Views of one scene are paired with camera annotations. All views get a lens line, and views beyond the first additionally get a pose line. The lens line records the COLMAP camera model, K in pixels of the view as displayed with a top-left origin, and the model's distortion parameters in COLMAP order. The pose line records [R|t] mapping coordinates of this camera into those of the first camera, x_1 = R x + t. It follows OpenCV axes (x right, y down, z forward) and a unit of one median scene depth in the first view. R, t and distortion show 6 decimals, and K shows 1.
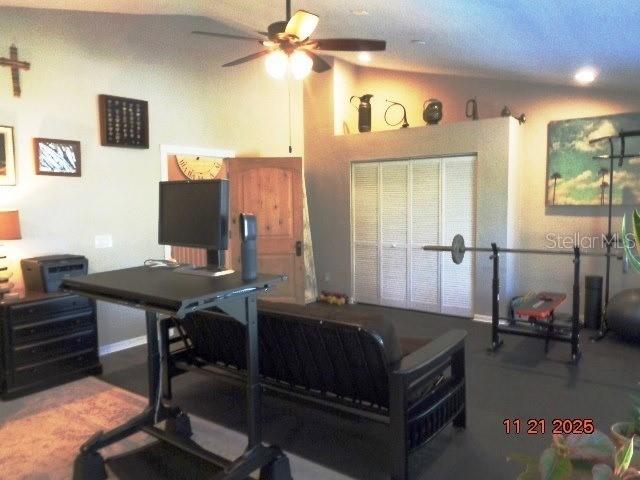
lens RADIAL K [[477.2, 0, 320.2], [0, 477.2, 252.8], [0, 0, 1]] dist [-0.000273, -0.000963]
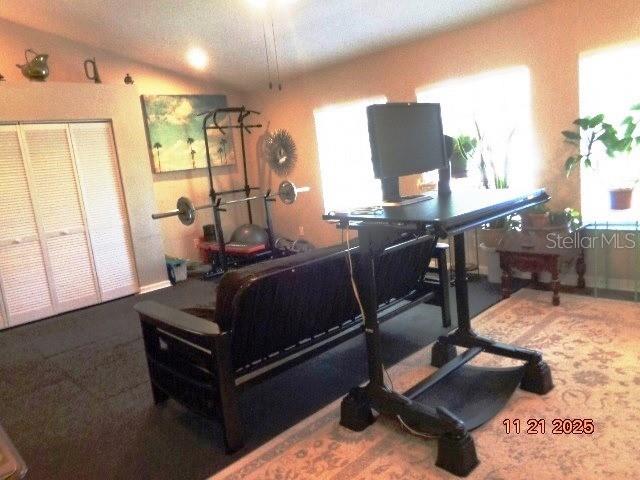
lens RADIAL K [[486.4, 0, 320.0], [0, 486.4, 240.0], [0, 0, 1]] dist [0.006236, 0.010005]
pose [[0.182808, -0.171639, 0.968050, -0.567655], [0.203869, 0.969859, 0.133461, -0.023057], [-0.961779, 0.172958, 0.212290, 0.441697]]
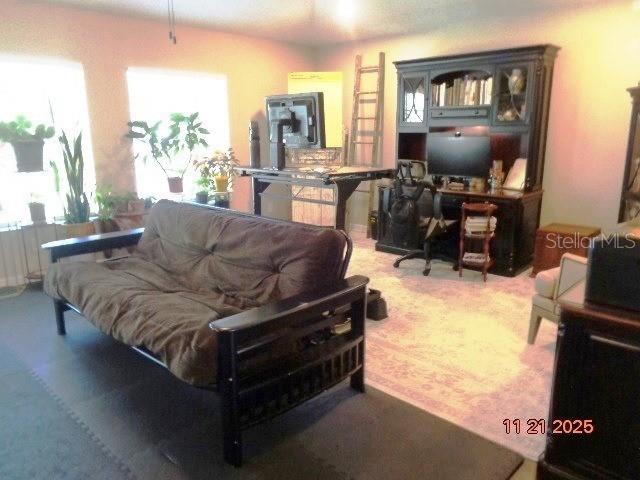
lens RADIAL K [[486.4, 0, 320.0], [0, 486.4, 240.0], [0, 0, 1]] dist [0.006236, 0.010005]
pose [[-0.990675, -0.013658, 0.135558, -0.228887], [0.030327, 0.947896, 0.317134, -0.087002], [-0.132826, 0.318288, -0.938643, 1.026776]]
